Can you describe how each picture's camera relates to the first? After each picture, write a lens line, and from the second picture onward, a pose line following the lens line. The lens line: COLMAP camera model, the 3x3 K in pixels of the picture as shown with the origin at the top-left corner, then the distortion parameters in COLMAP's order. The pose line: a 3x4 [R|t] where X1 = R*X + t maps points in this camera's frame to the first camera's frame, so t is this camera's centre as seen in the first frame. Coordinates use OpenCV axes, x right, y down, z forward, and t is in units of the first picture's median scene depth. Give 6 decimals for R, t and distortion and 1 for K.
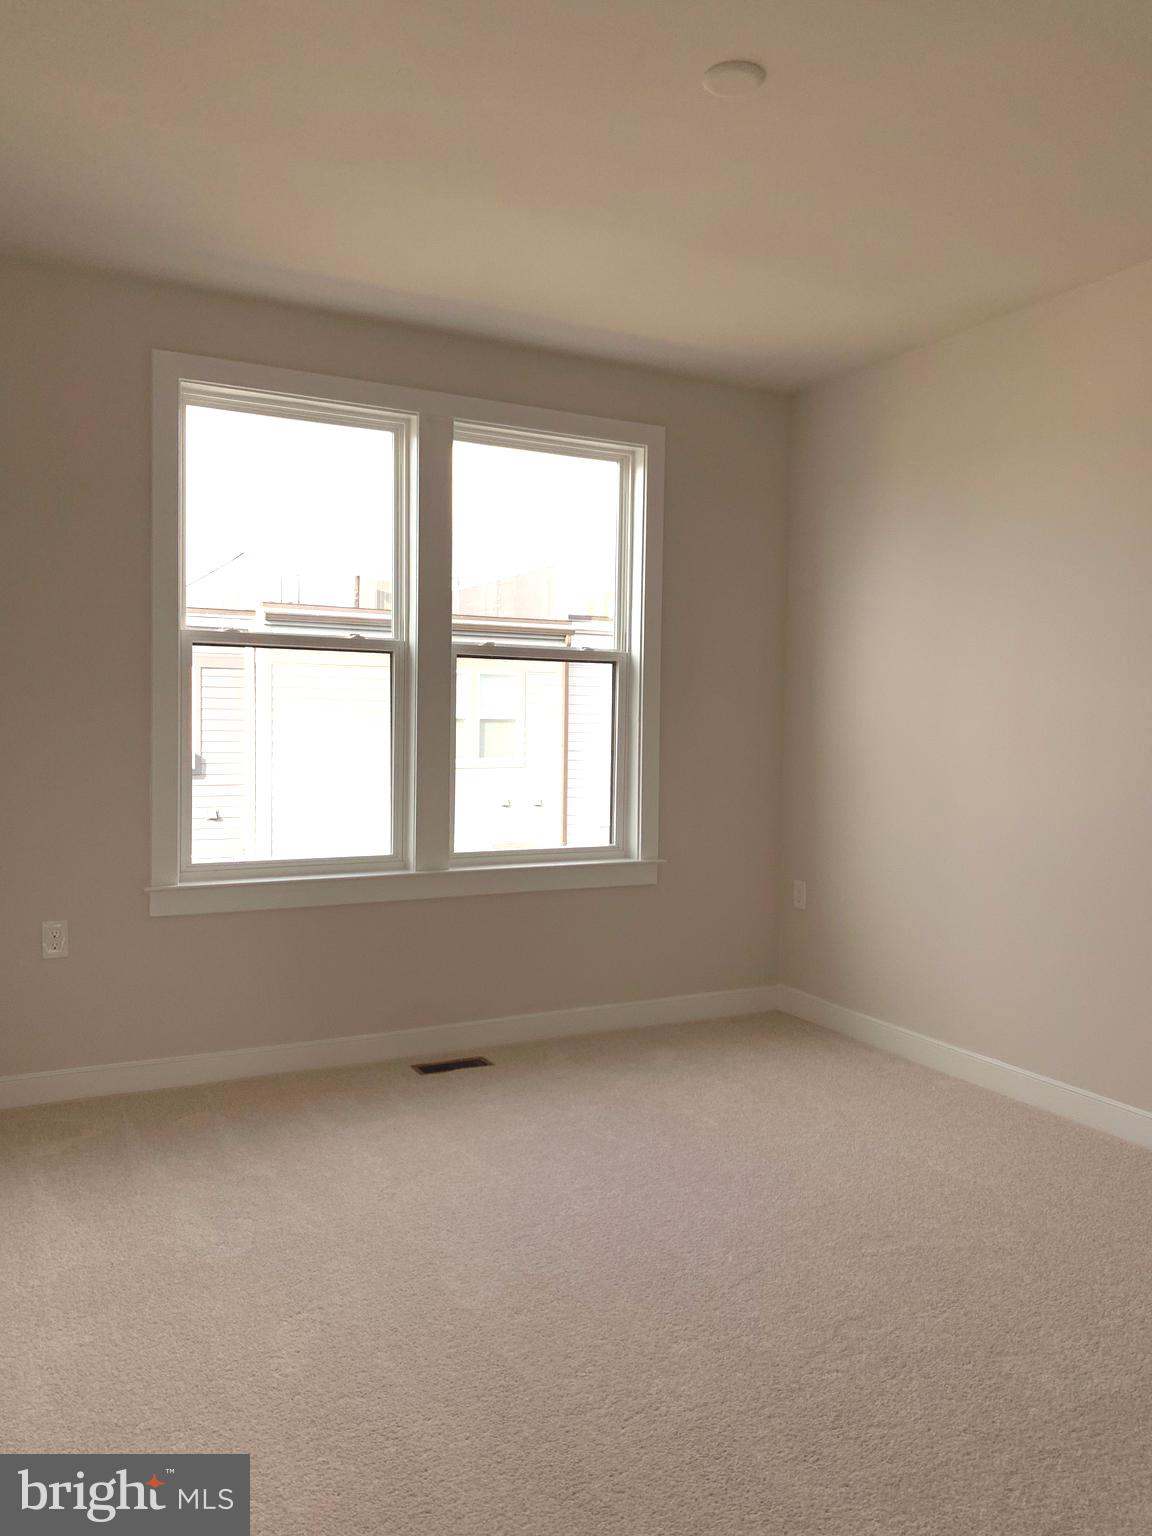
lens RADIAL K [[1187.7, 0, 576.0], [0, 1187.7, 768.0], [0, 0, 1]] dist [0.016741, -0.018973]
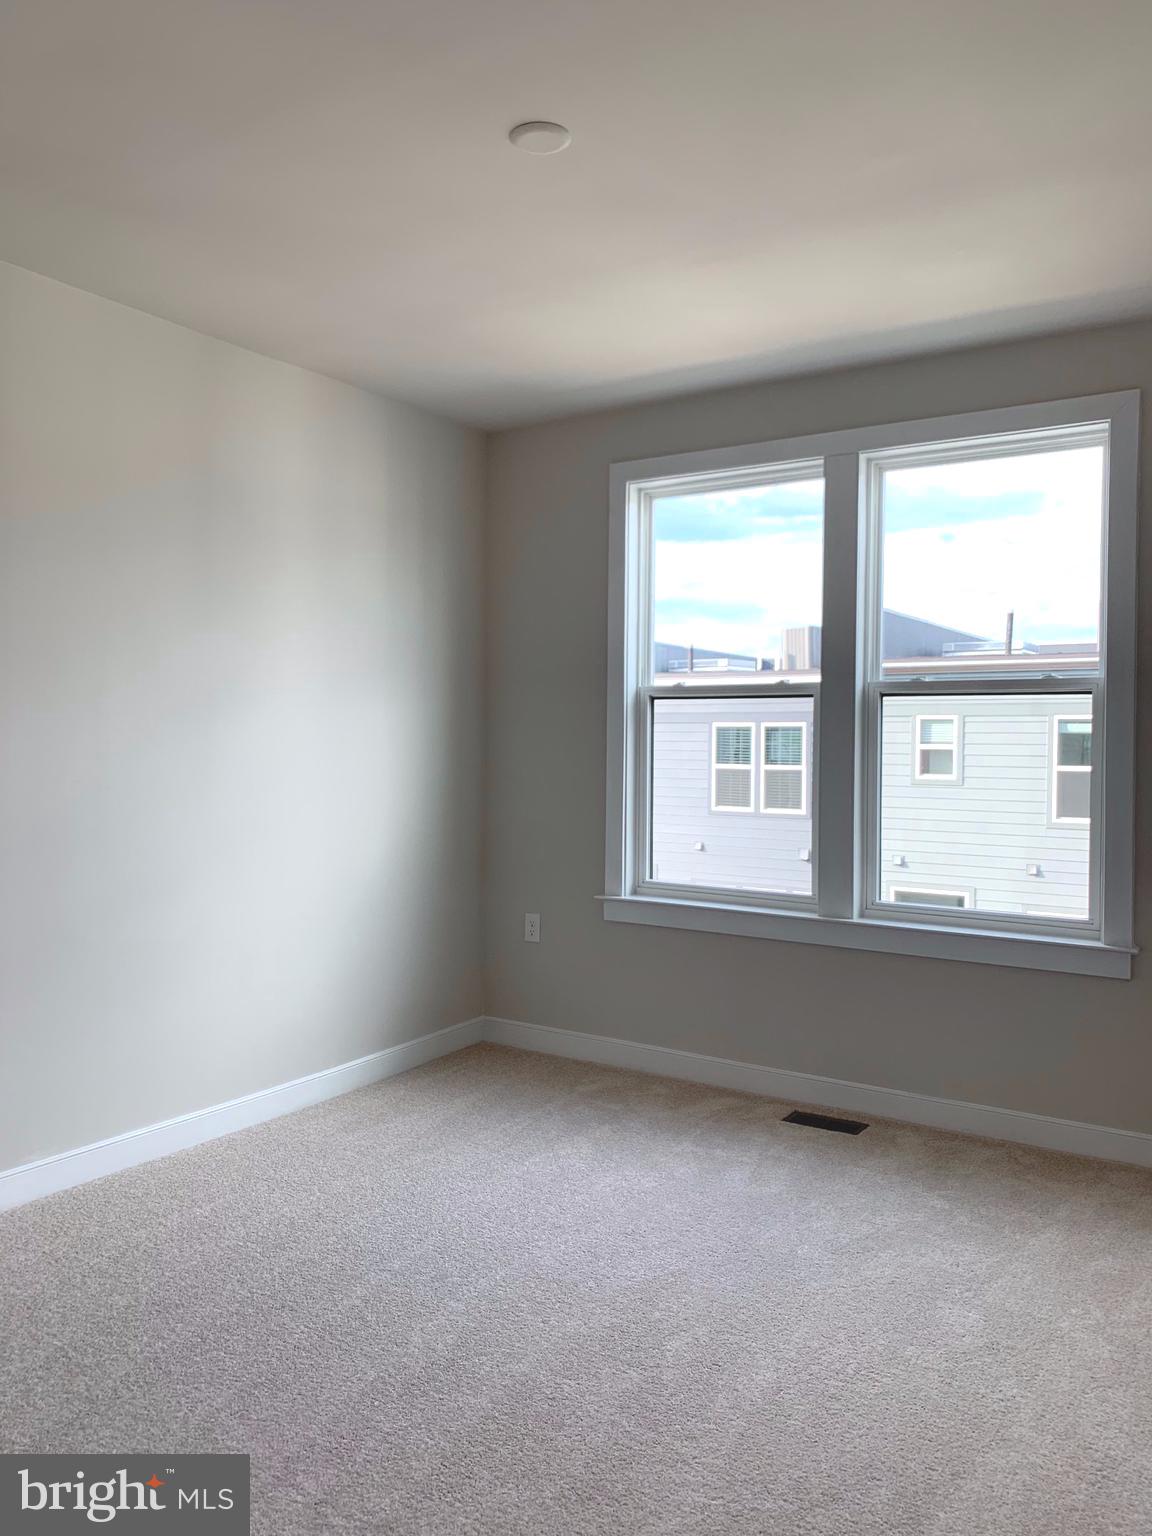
lens RADIAL K [[1187.7, 0, 576.0], [0, 1187.7, 768.0], [0, 0, 1]] dist [0.016741, -0.018973]
pose [[0.475439, -0.001503, -0.879748, 0.635400], [-0.048363, 0.998442, -0.027842, 0.002051], [0.878418, 0.055785, 0.474625, 0.347661]]
